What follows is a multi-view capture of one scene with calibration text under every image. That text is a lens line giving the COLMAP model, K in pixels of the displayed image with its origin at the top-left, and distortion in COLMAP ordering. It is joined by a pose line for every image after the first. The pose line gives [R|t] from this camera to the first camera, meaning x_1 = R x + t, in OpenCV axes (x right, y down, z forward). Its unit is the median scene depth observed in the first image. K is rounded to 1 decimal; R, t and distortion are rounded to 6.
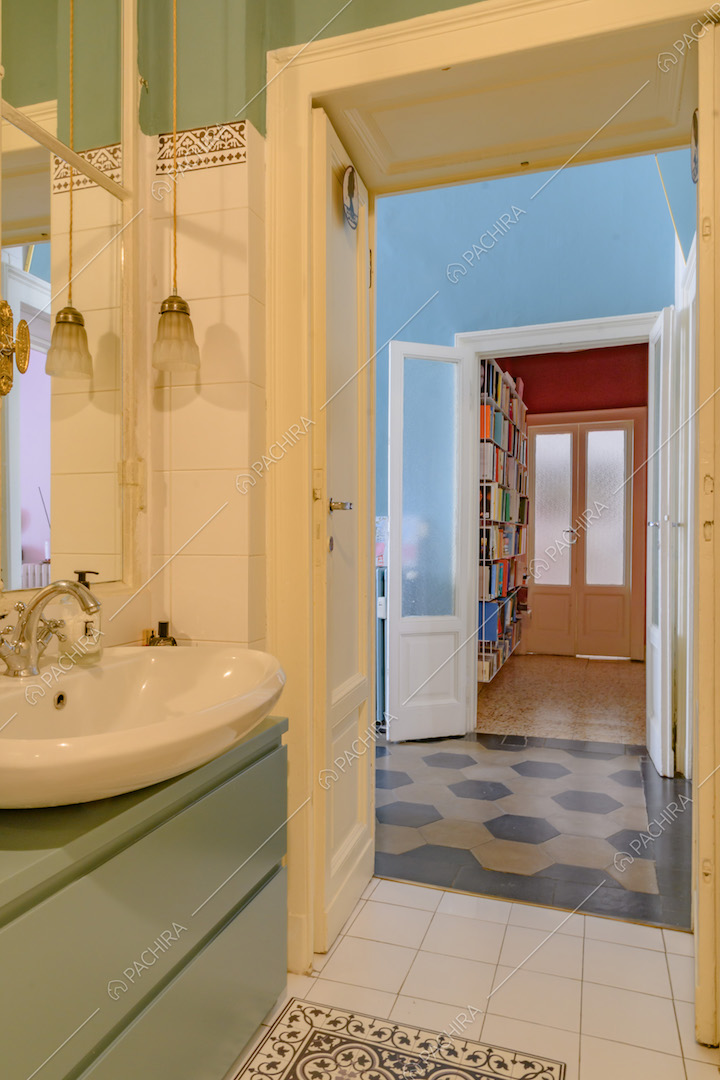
lens RADIAL K [[745.8, 0, 361.0], [0, 745.8, 541.2], [0, 0, 1]] dist [-0.000448, -0.000247]
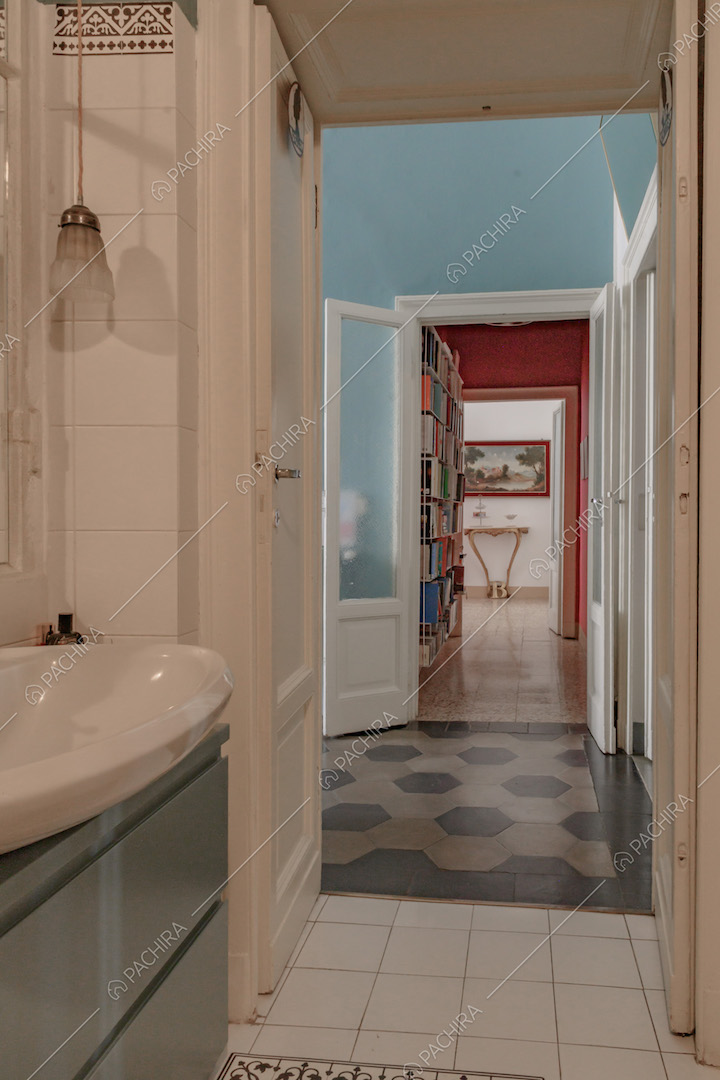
lens RADIAL K [[744.0, 0, 445.7], [0, 744.0, 528.7], [0, 0, 1]] dist [0.000689, -0.004280]
pose [[0.971448, -0.002063, 0.237243, -0.049042], [0.000503, 0.999978, 0.006634, 0.009746], [-0.237251, -0.006326, 0.971428, 0.109003]]
